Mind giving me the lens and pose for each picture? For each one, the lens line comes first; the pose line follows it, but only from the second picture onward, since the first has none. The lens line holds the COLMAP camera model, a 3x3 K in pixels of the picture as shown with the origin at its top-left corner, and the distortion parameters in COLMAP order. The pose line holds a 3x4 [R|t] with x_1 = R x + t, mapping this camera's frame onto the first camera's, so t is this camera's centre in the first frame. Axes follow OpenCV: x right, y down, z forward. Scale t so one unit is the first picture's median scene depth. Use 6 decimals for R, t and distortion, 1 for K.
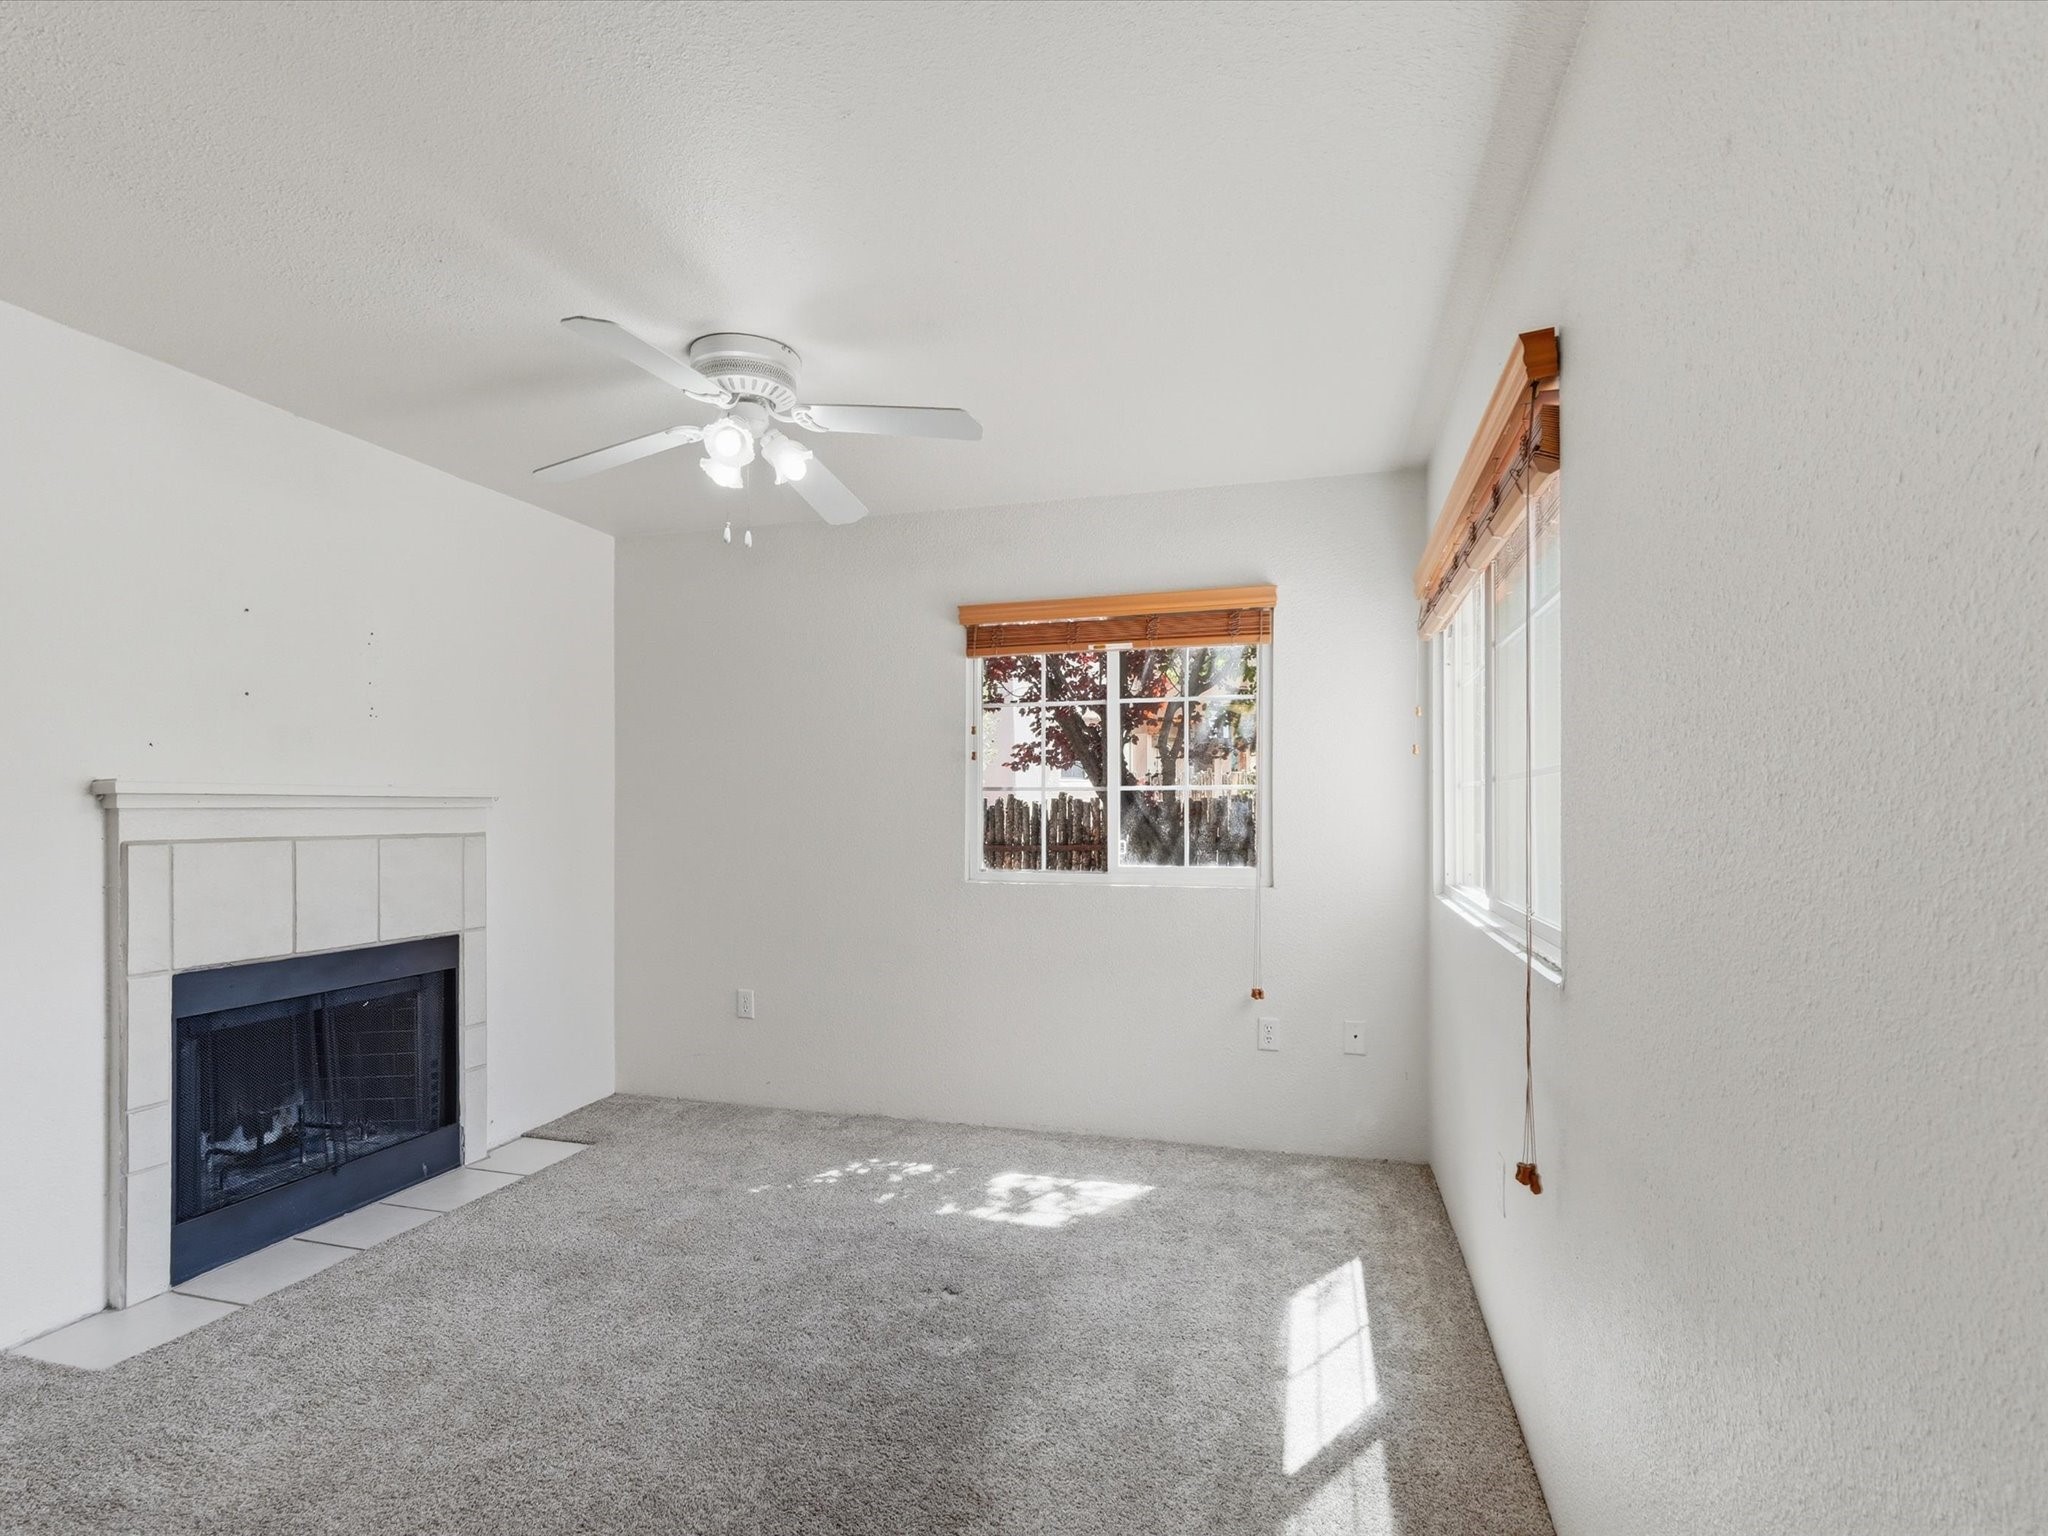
lens RADIAL K [[1025.1, 0, 1016.1], [0, 1025.1, 809.9], [0, 0, 1]] dist [-0.000029, 0.000412]
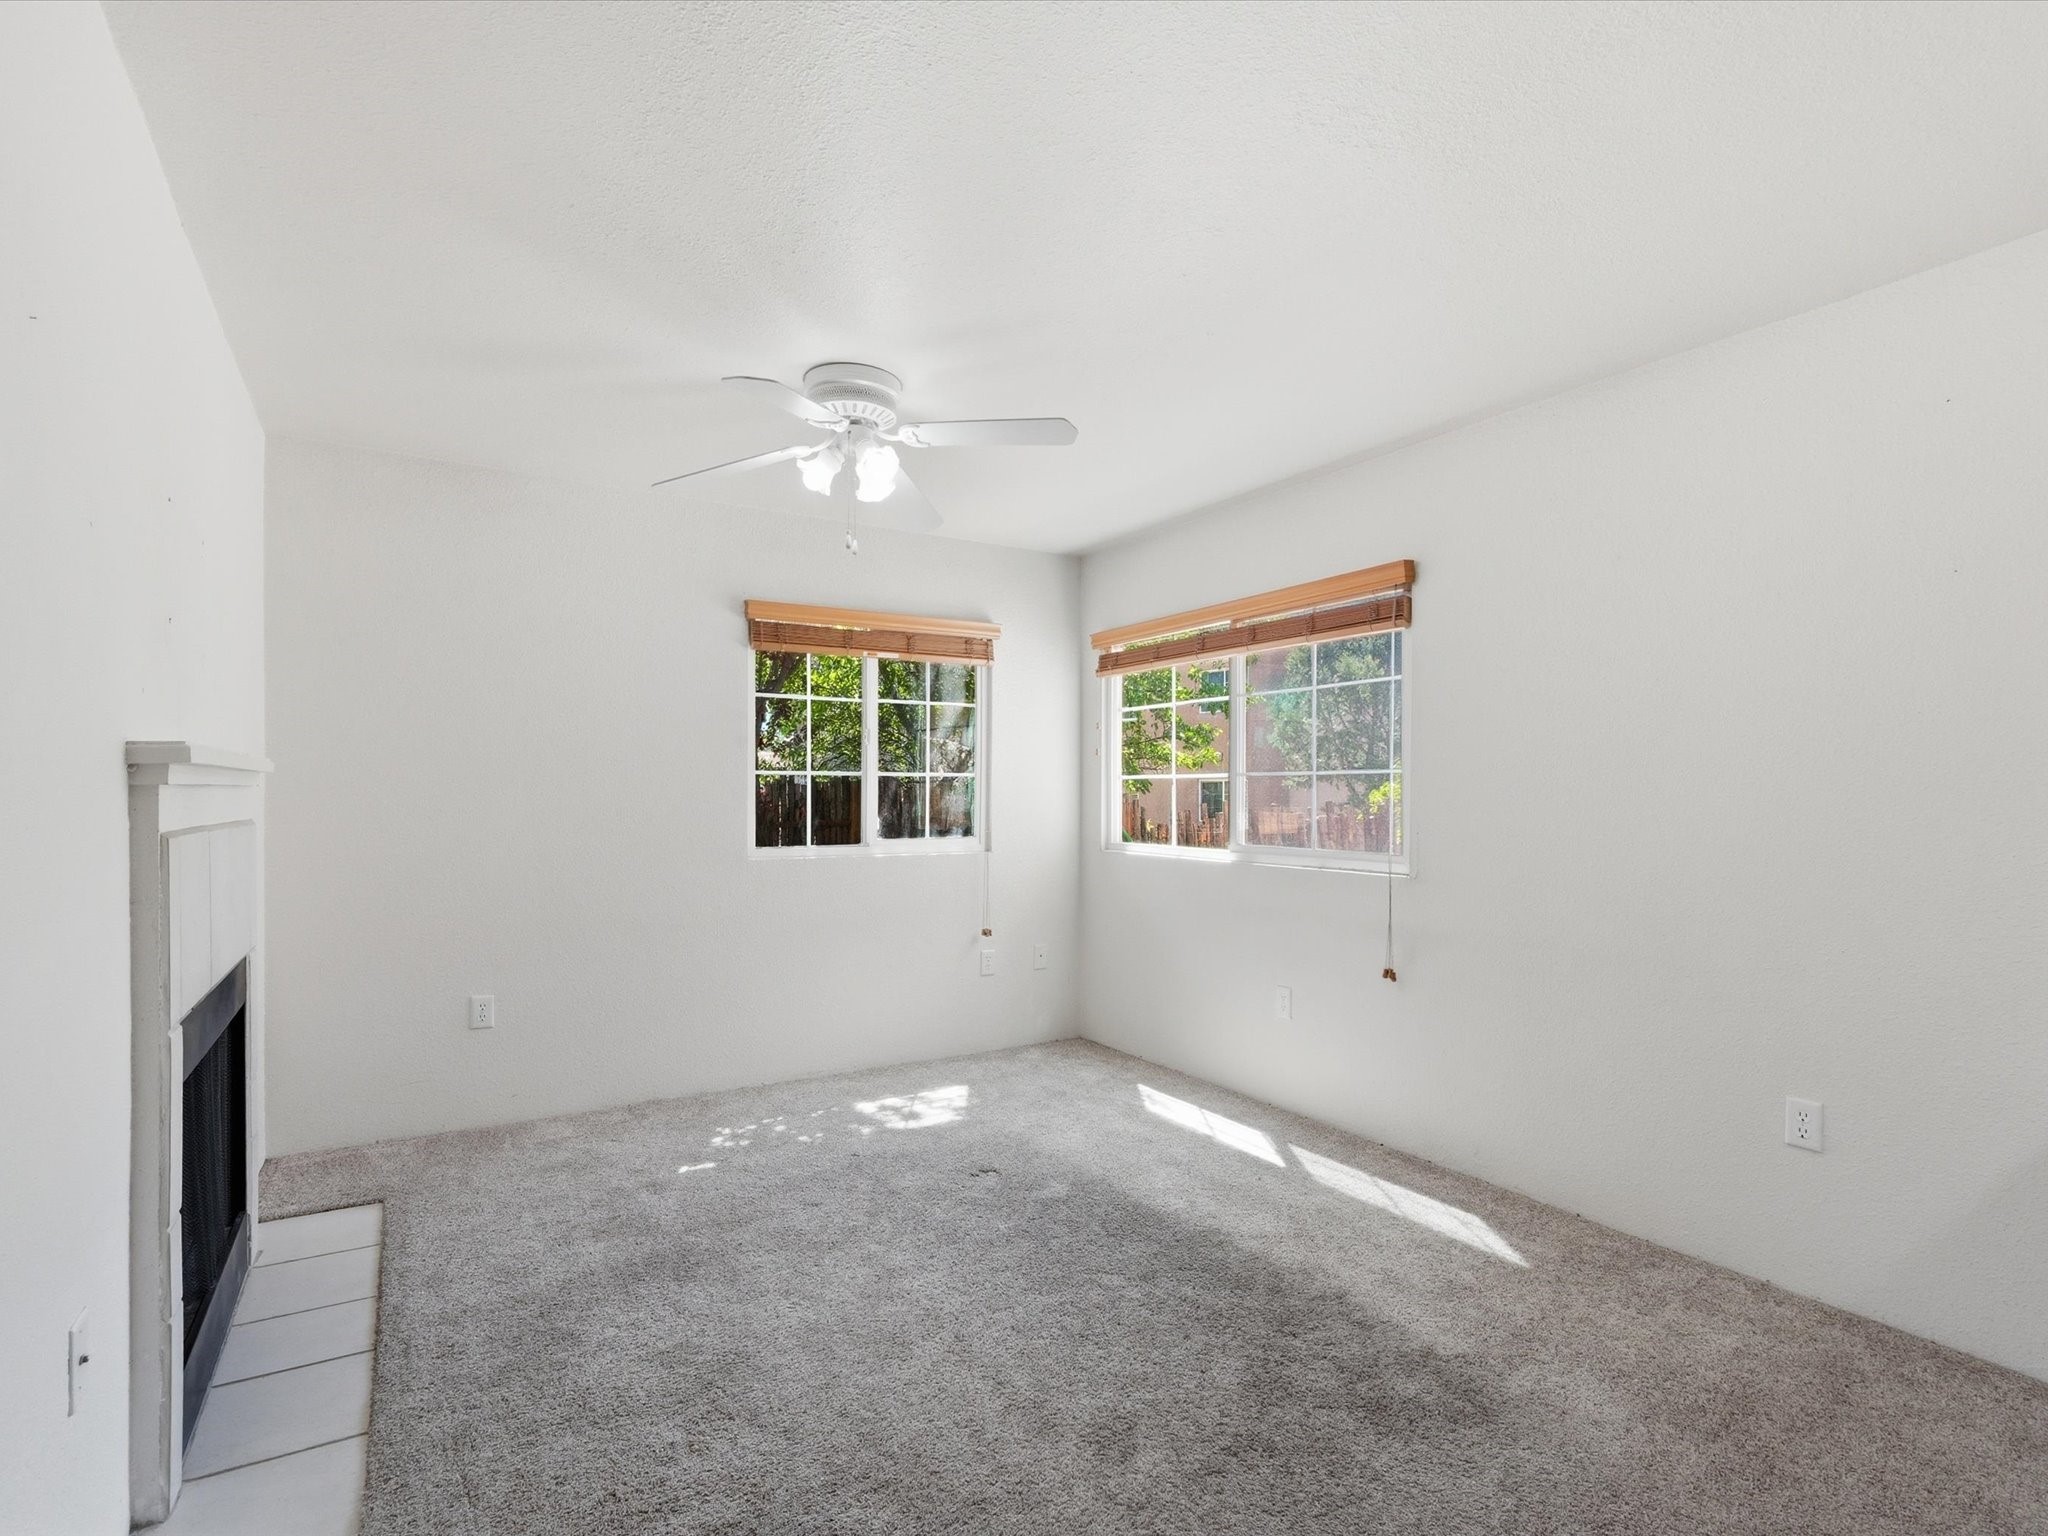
lens RADIAL K [[1007.2, 0, 1023.9], [0, 1007.2, 800.5], [0, 0, 1]] dist [0.003375, 0.000643]
pose [[0.673694, -0.000955, 0.739010, -0.721638], [-0.002794, 0.999989, 0.003839, 0.004737], [-0.739005, -0.004651, 0.673684, 0.096761]]
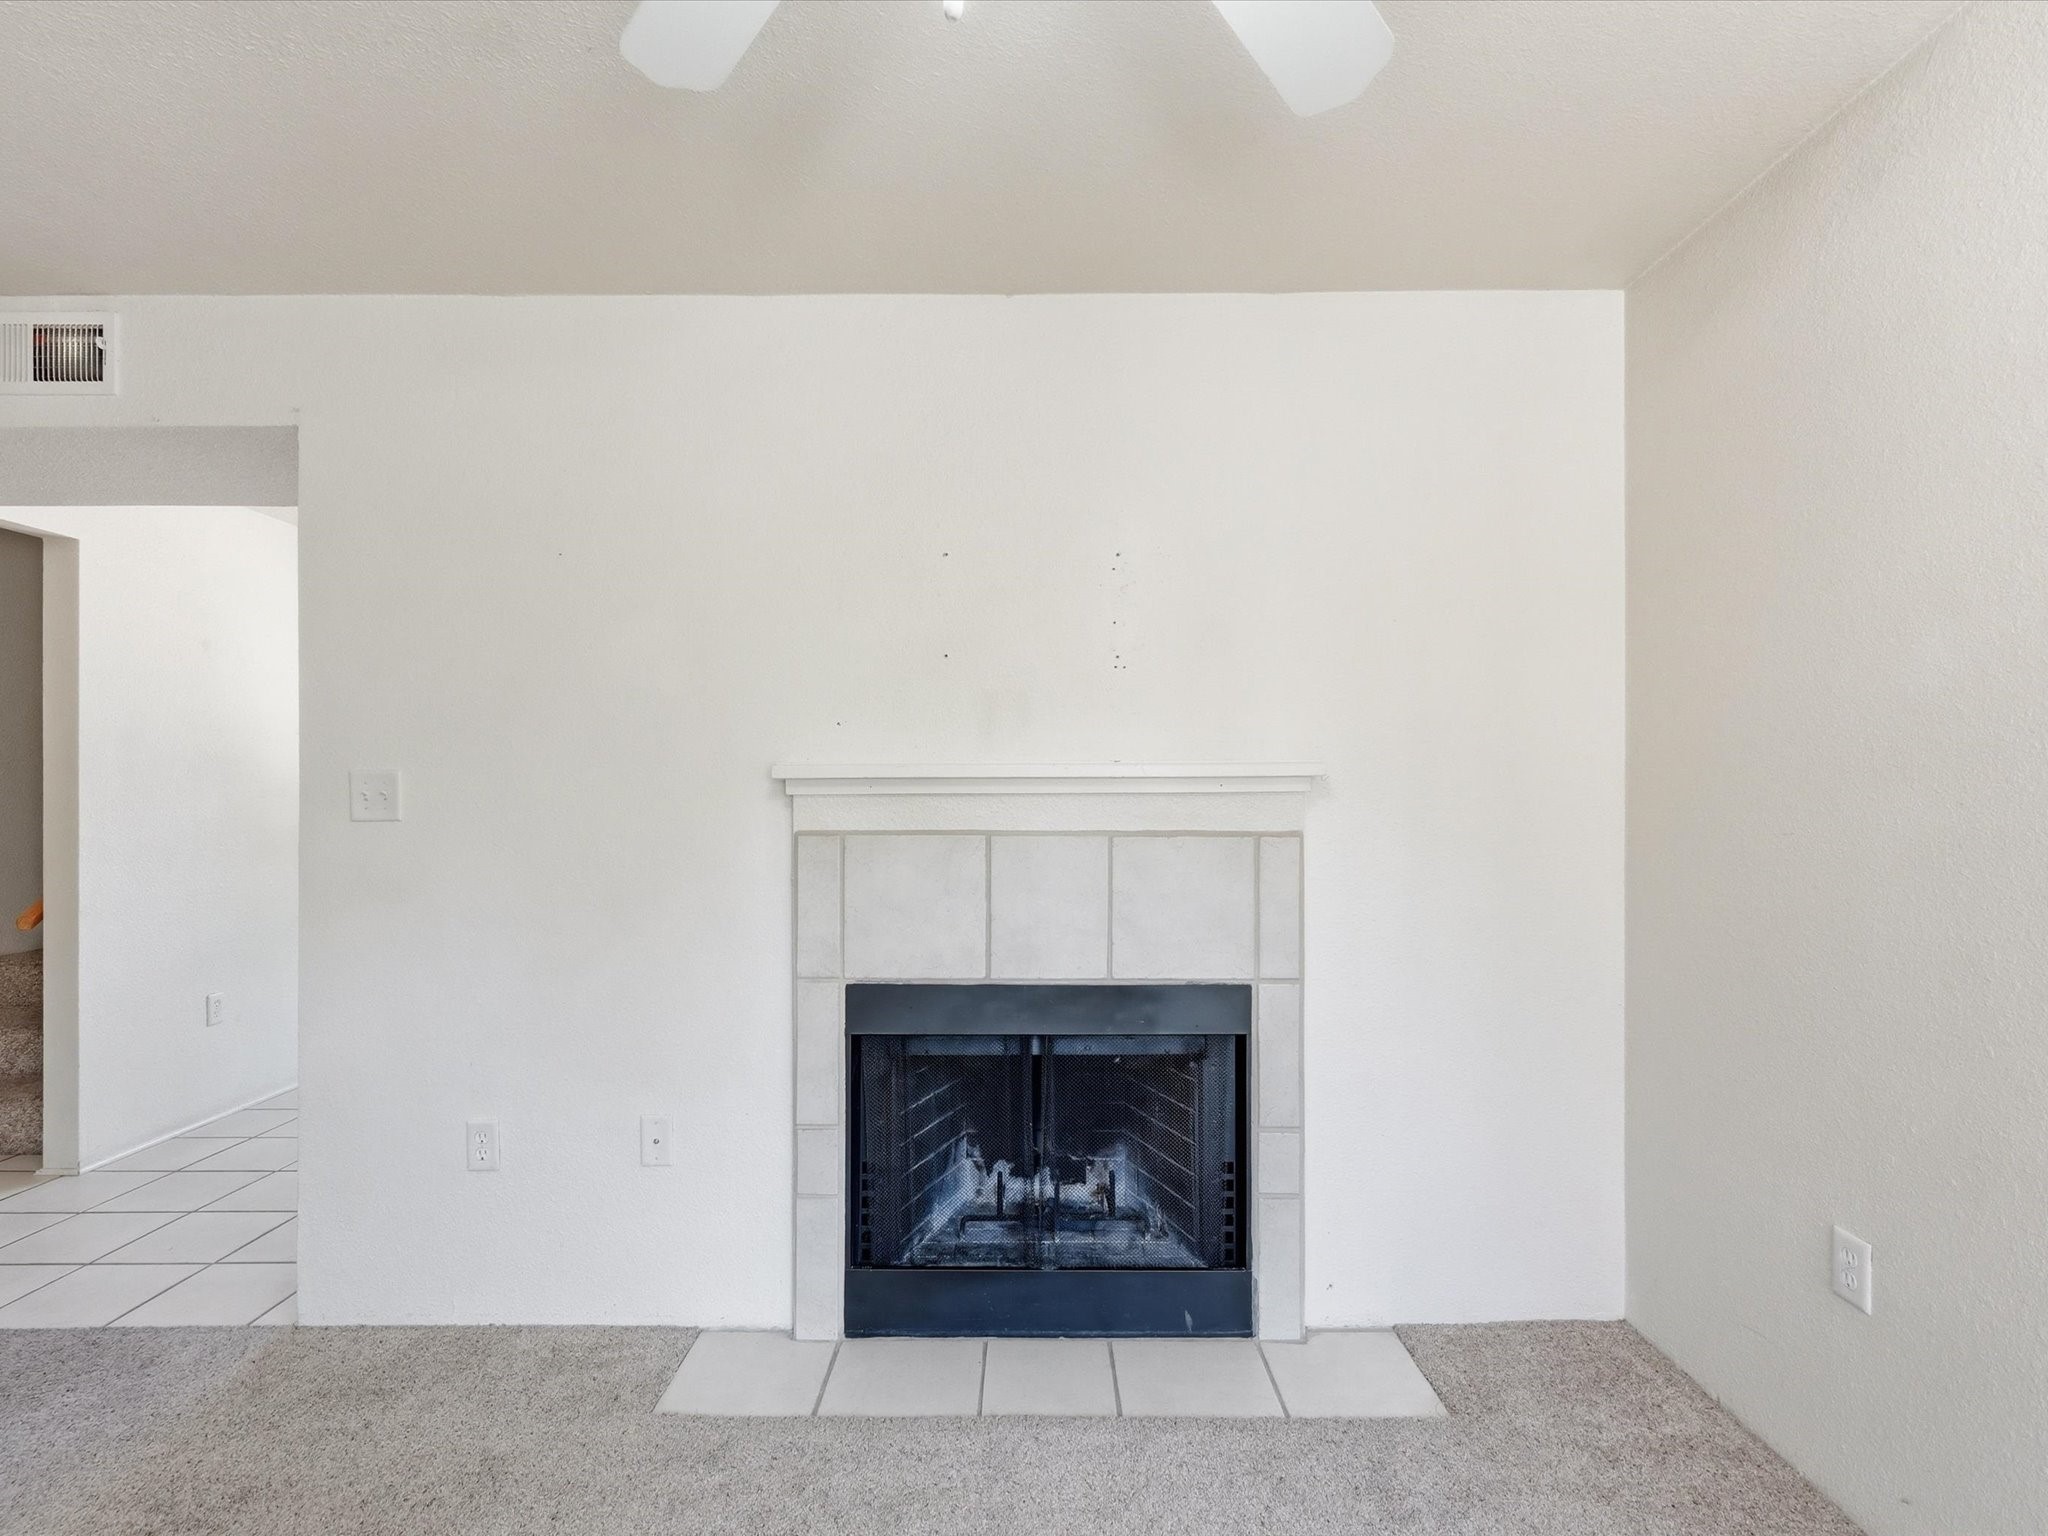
lens RADIAL K [[1007.2, 0, 1023.9], [0, 1007.2, 800.5], [0, 0, 1]] dist [0.003375, 0.000643]
pose [[0.270345, 0.005566, -0.962747, 0.040429], [0.005459, 0.999958, 0.007314, -0.002462], [0.962748, -0.007233, 0.270303, 0.694024]]
